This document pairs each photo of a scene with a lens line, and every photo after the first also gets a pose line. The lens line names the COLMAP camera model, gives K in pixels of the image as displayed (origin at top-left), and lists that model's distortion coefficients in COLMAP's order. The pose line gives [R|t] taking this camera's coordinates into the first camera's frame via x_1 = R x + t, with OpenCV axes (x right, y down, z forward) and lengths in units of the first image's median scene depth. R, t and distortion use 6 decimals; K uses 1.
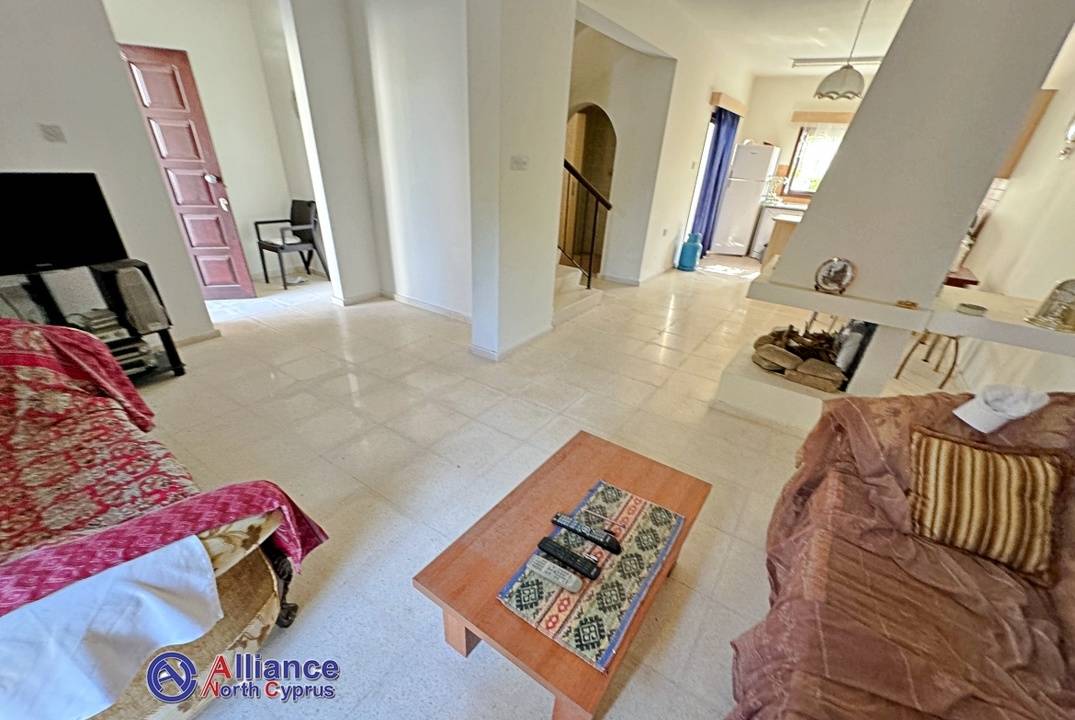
lens RADIAL K [[427.6, 0, 541.6], [0, 427.6, 404.8], [0, 0, 1]] dist [-0.000701, -0.000047]
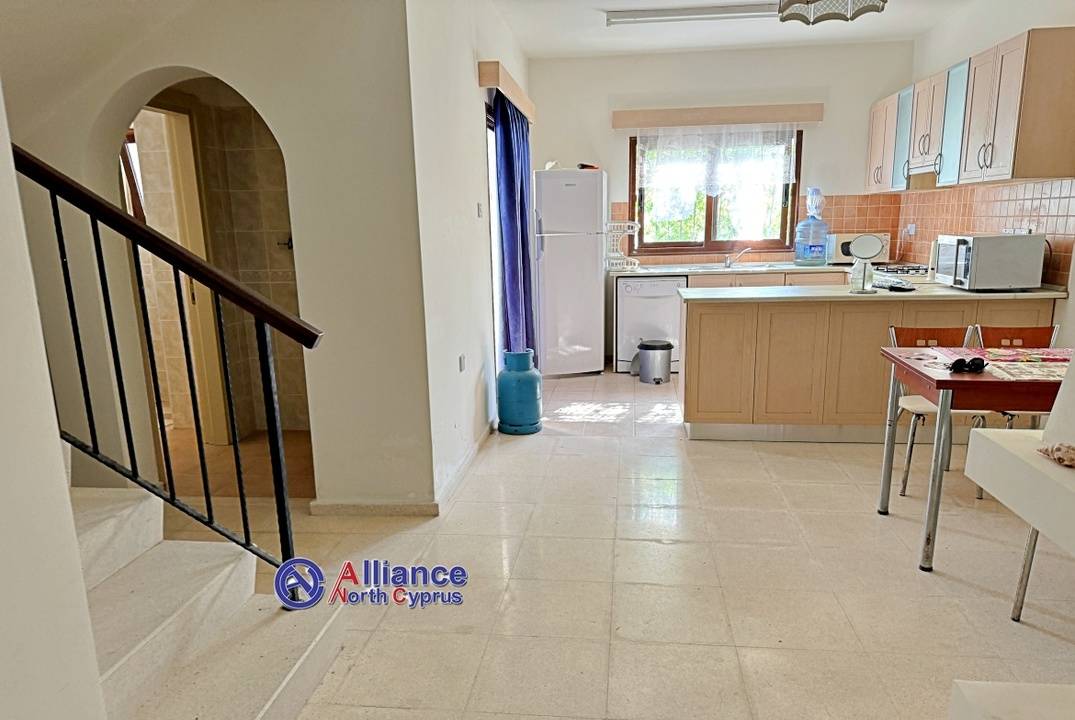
lens RADIAL K [[739.2, 0, 542.1], [0, 739.2, 406.4], [0, 0, 1]] dist [0.068940, -0.110390]
pose [[0.887283, -0.183770, 0.423034, 0.052079], [0.295533, 0.930697, -0.215553, -0.178283], [-0.354104, 0.316277, 0.880102, 0.348343]]
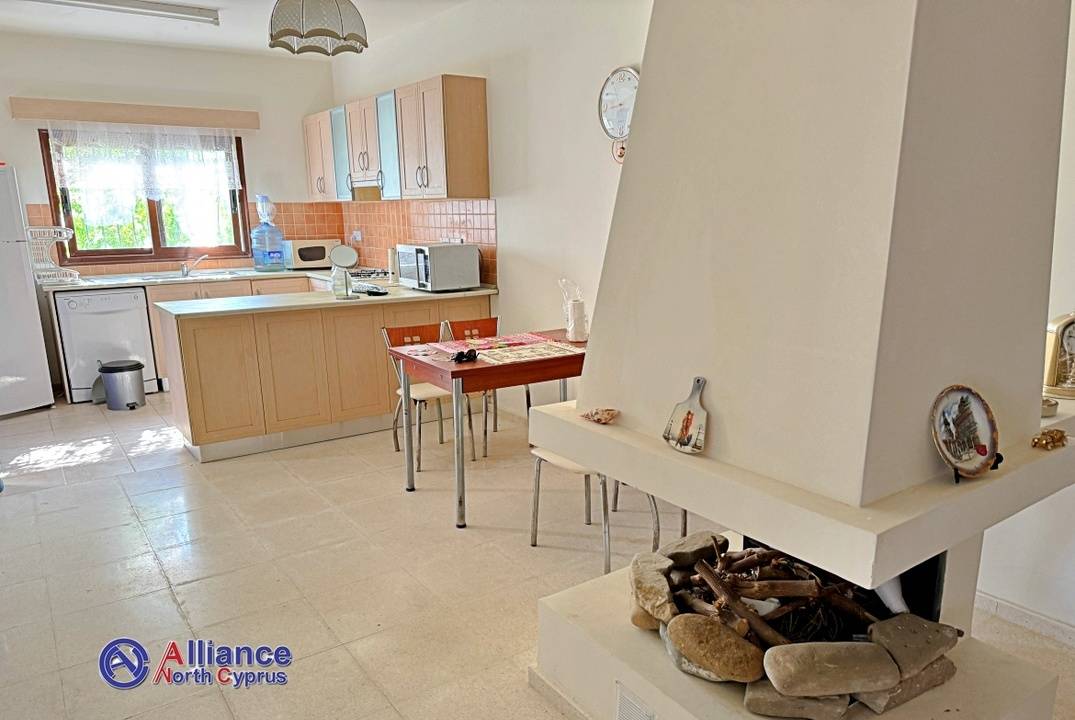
lens RADIAL K [[739.2, 0, 542.1], [0, 739.2, 406.4], [0, 0, 1]] dist [0.068940, -0.110390]
pose [[0.349449, -0.296060, 0.888951, -0.003395], [0.503052, 0.859706, 0.088568, -0.208868], [-0.790458, 0.416239, 0.449357, 0.367783]]
